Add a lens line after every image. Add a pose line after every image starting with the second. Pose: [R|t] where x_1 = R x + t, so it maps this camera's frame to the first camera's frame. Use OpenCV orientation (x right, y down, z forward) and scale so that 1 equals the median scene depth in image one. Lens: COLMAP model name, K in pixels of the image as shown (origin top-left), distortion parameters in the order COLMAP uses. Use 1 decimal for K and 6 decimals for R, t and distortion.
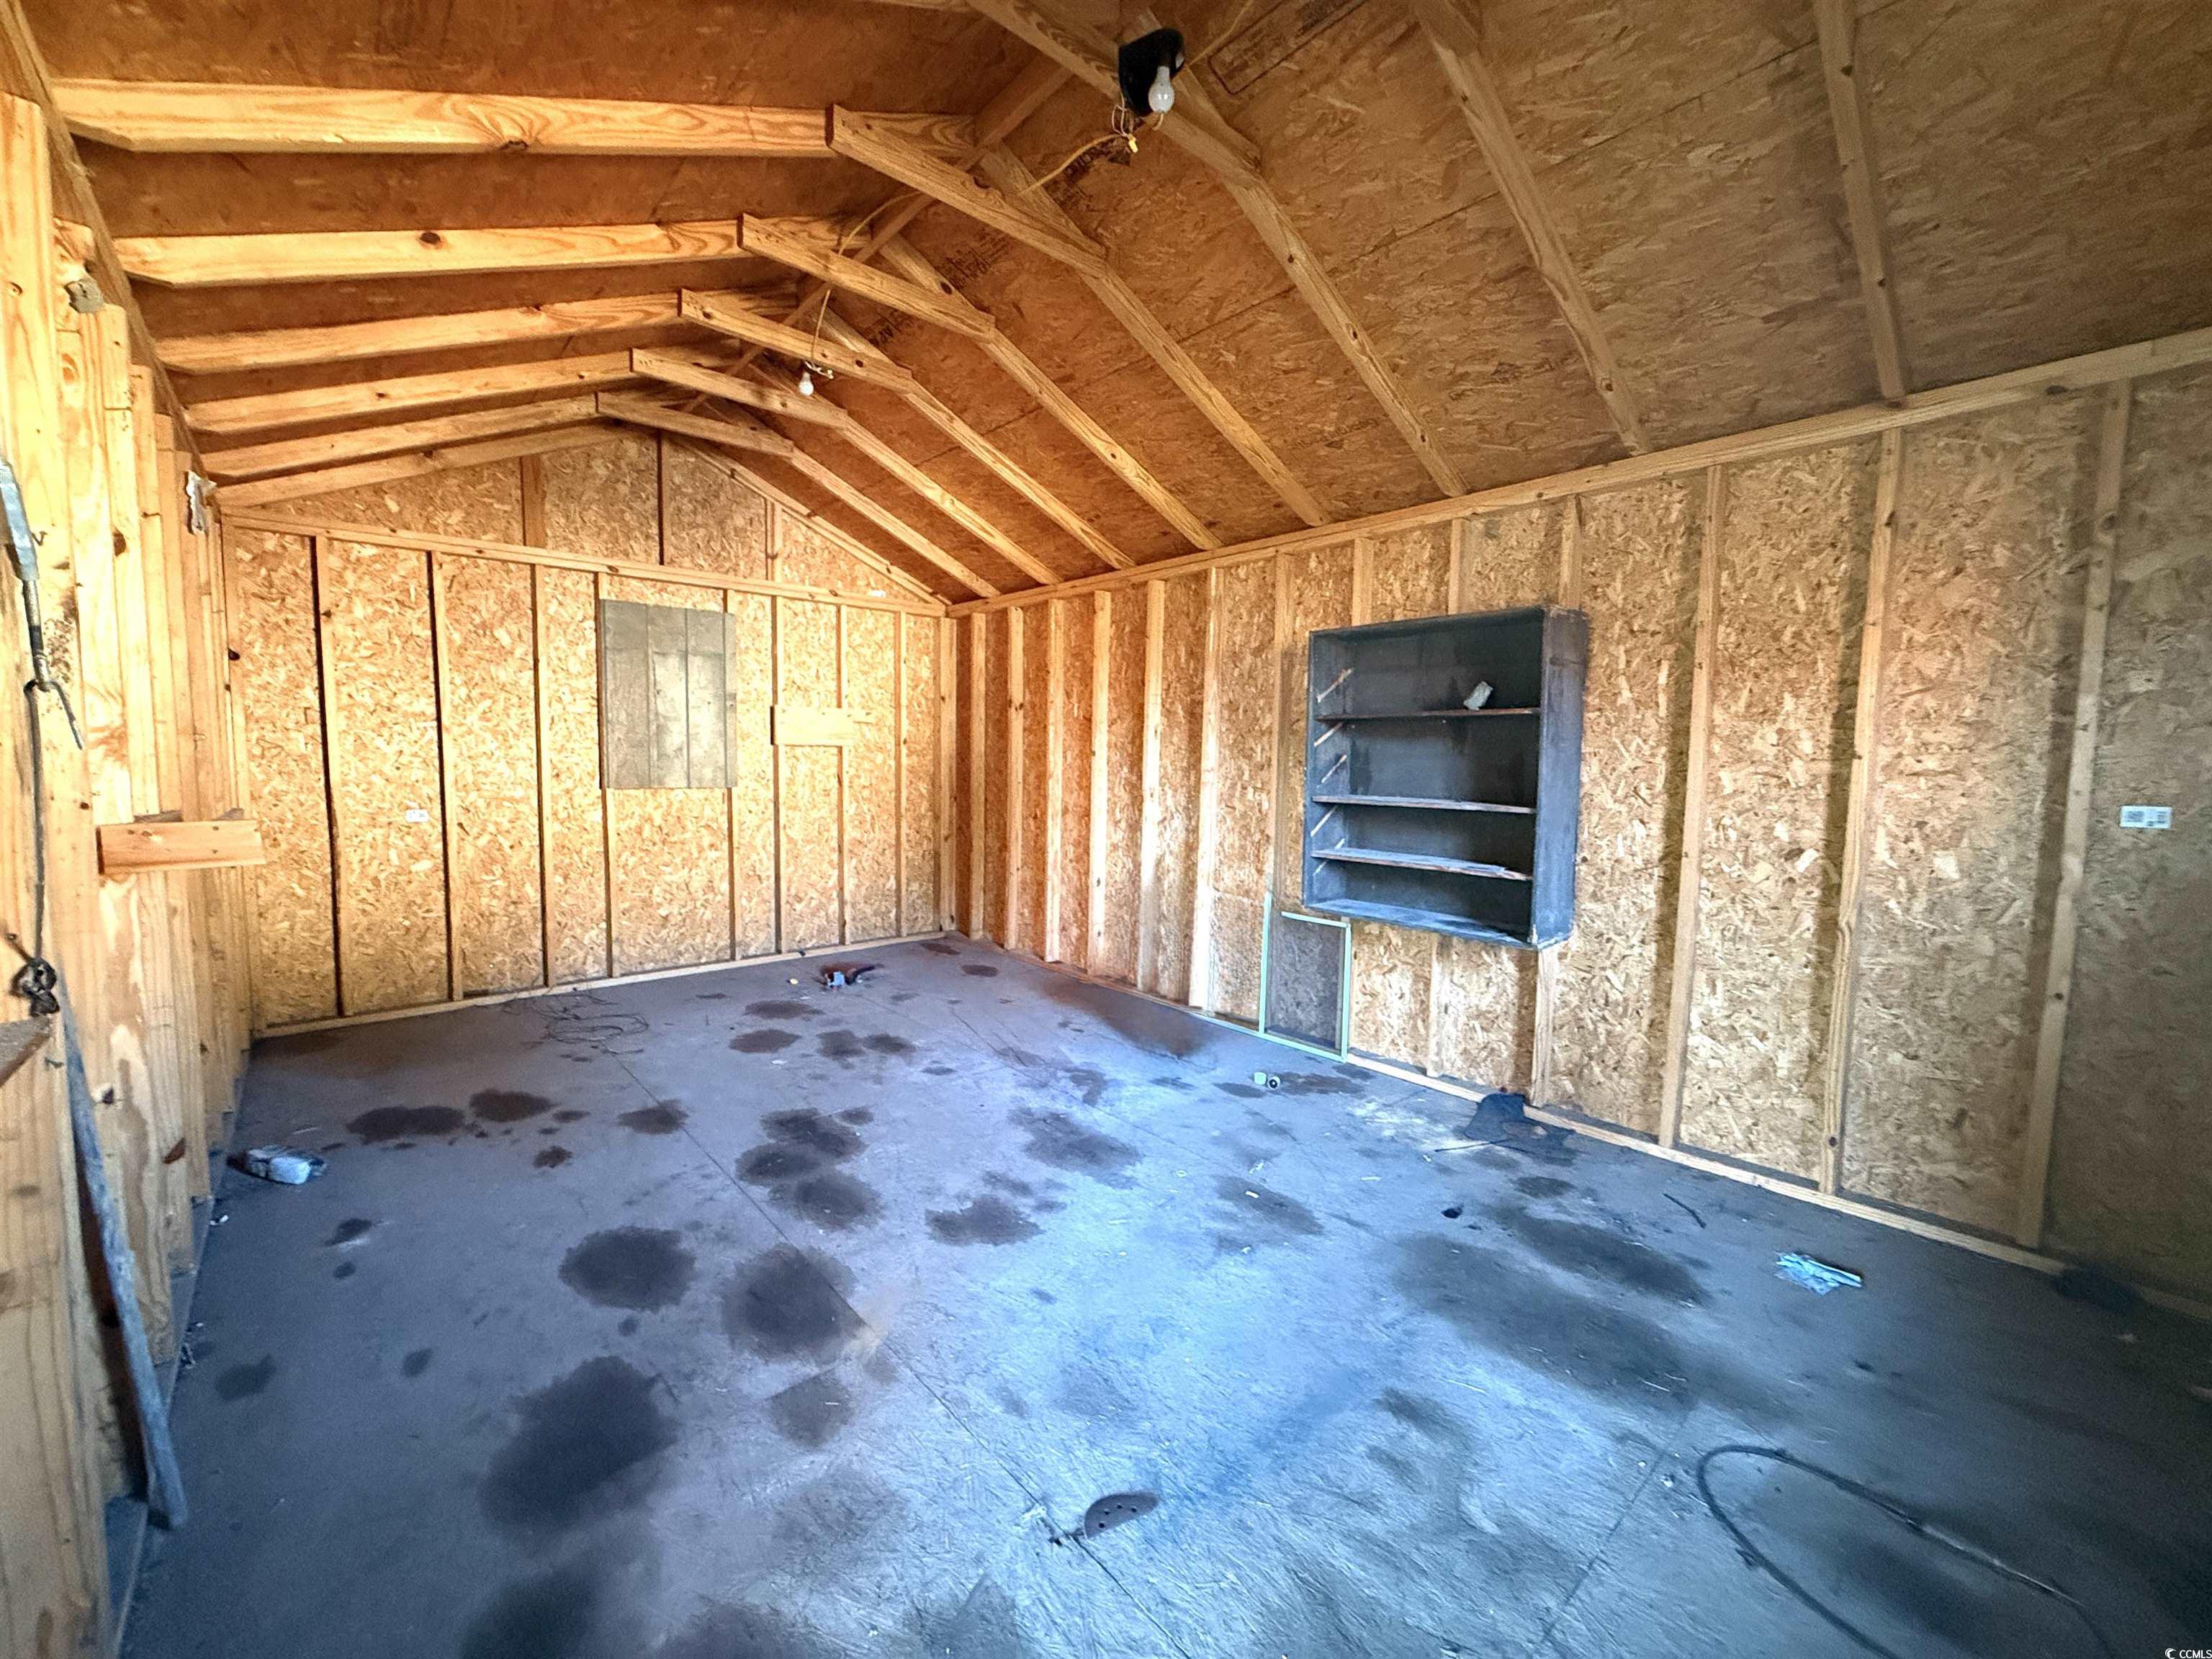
lens RADIAL K [[882.4, 0, 1107.2], [0, 882.4, 826.5], [0, 0, 1]] dist [0.001866, 0.000328]
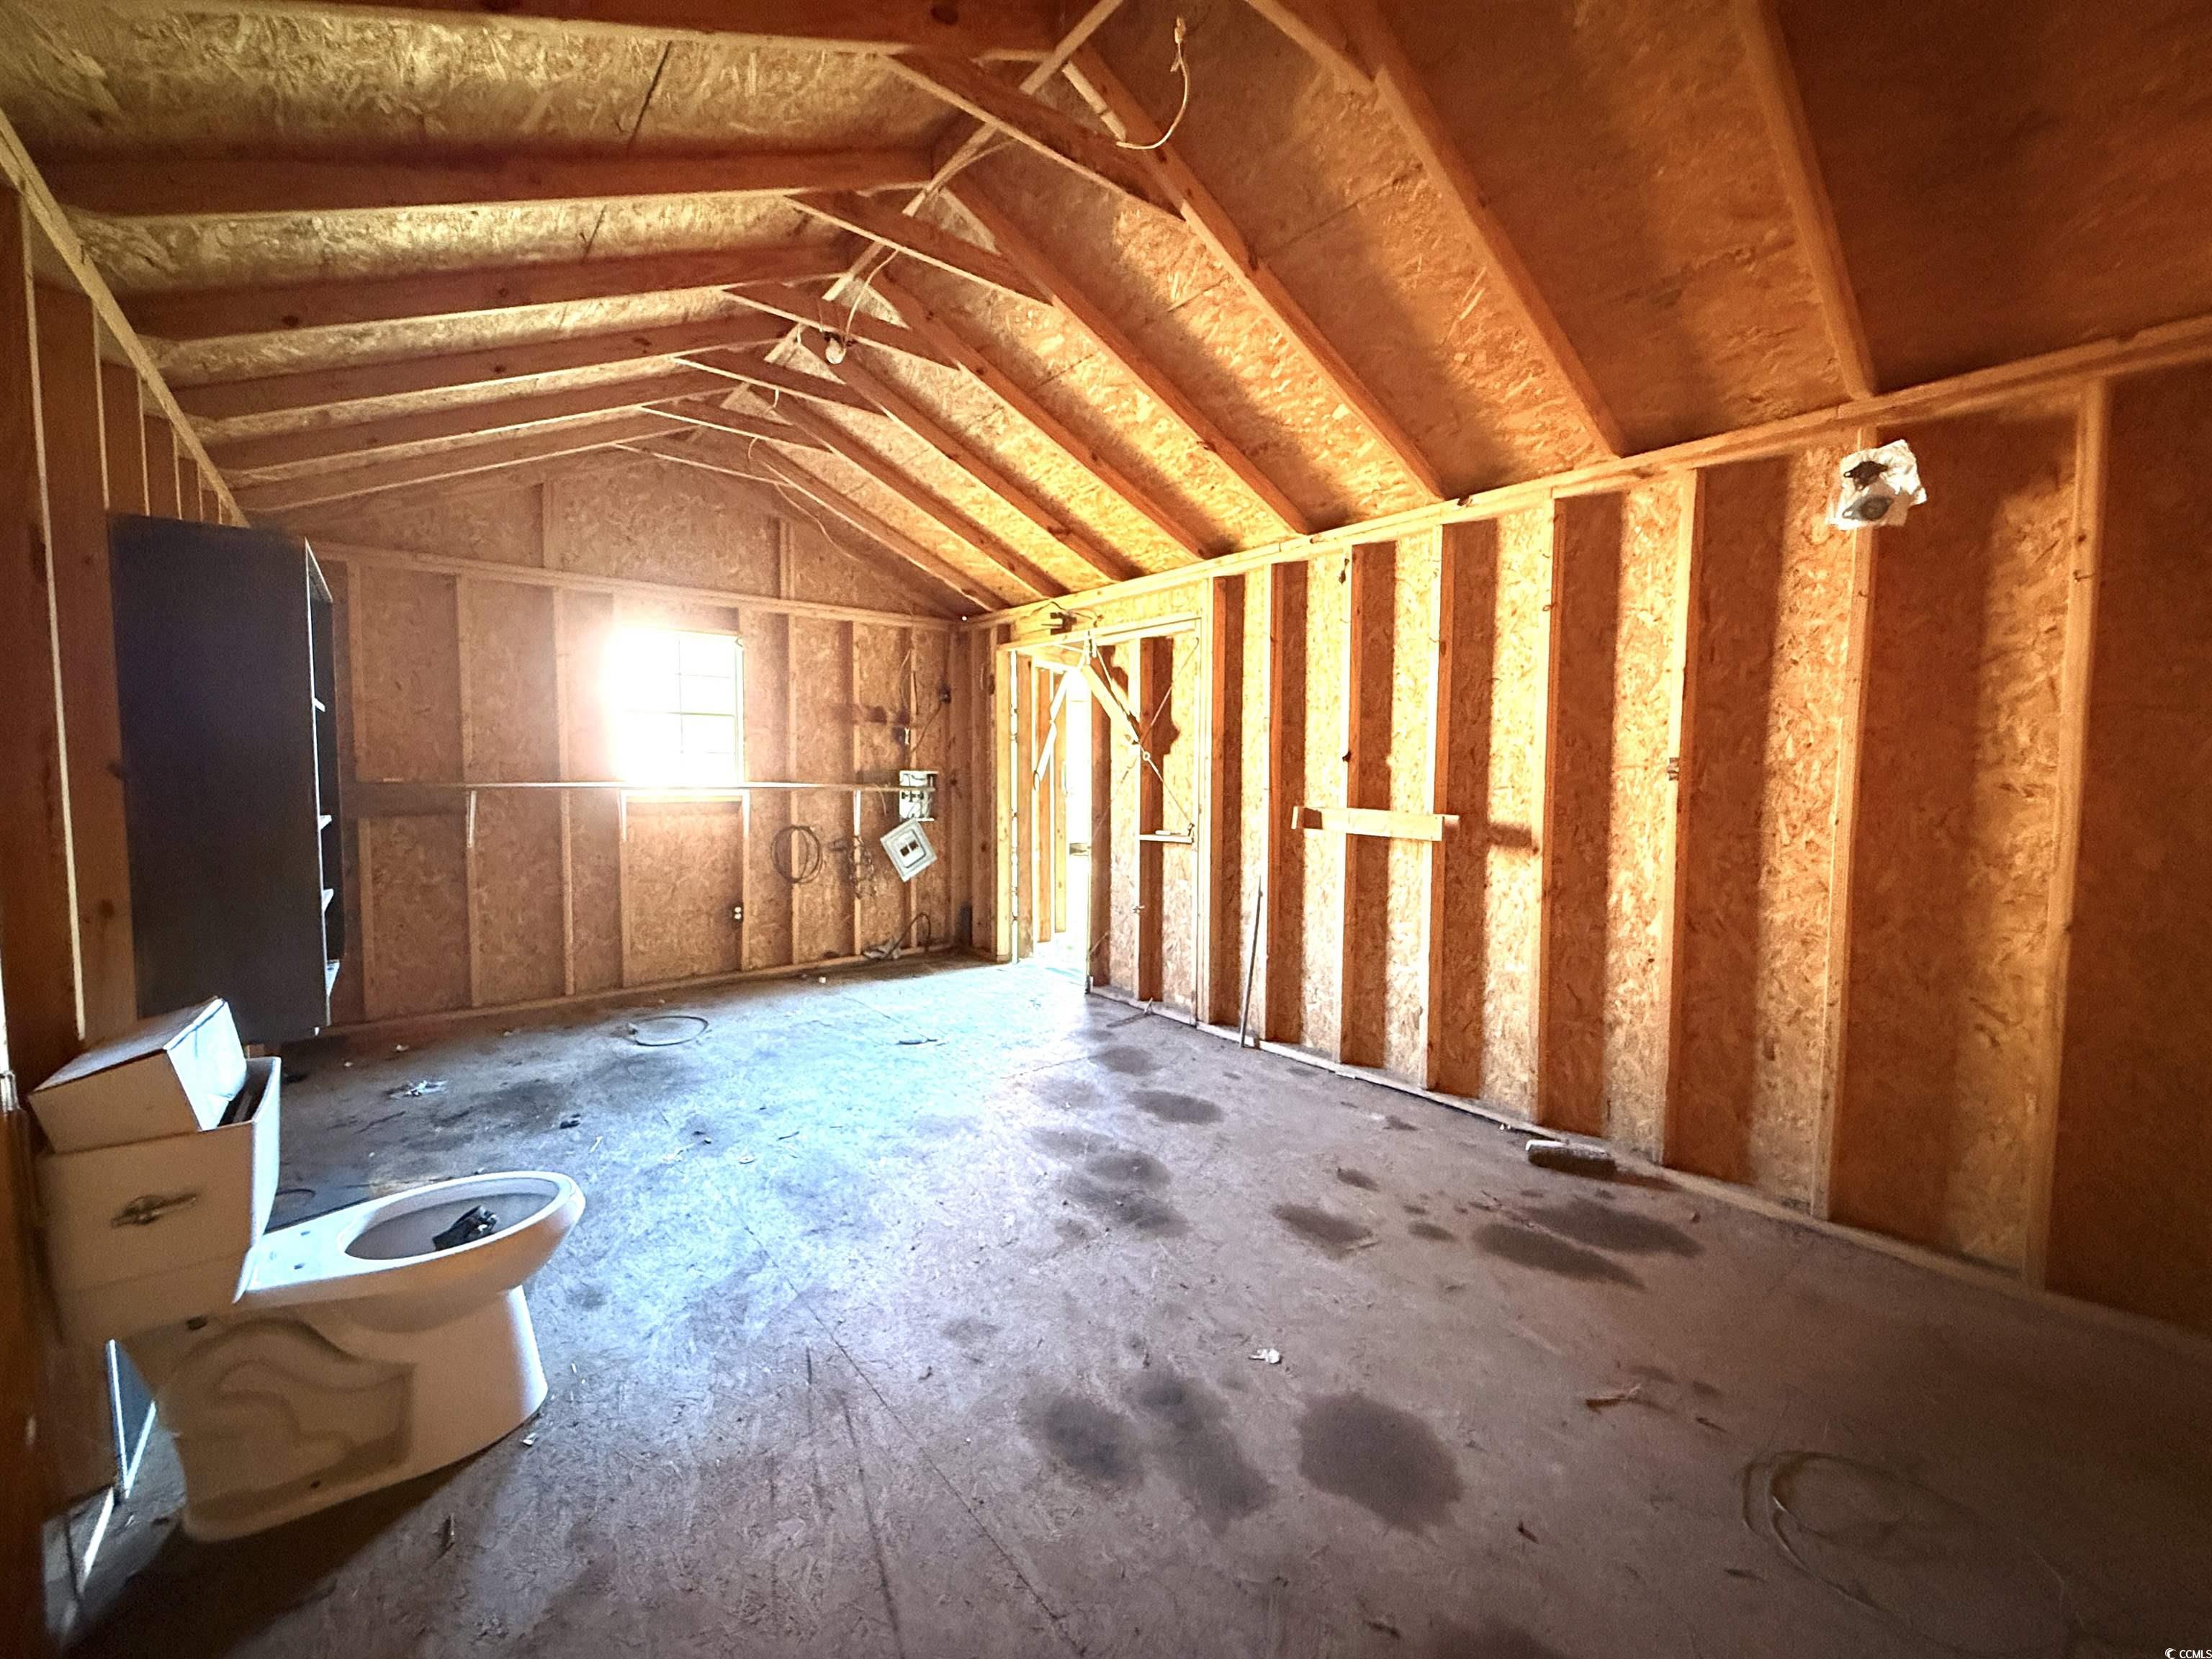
lens RADIAL K [[882.4, 0, 1104.1], [0, 882.4, 824.3], [0, 0, 1]] dist [0.001866, 0.000328]
pose [[-0.998589, -0.022390, 0.048146, -0.381998], [-0.015176, 0.989275, 0.145277, -0.164246], [-0.050882, 0.144342, -0.988219, 1.941446]]
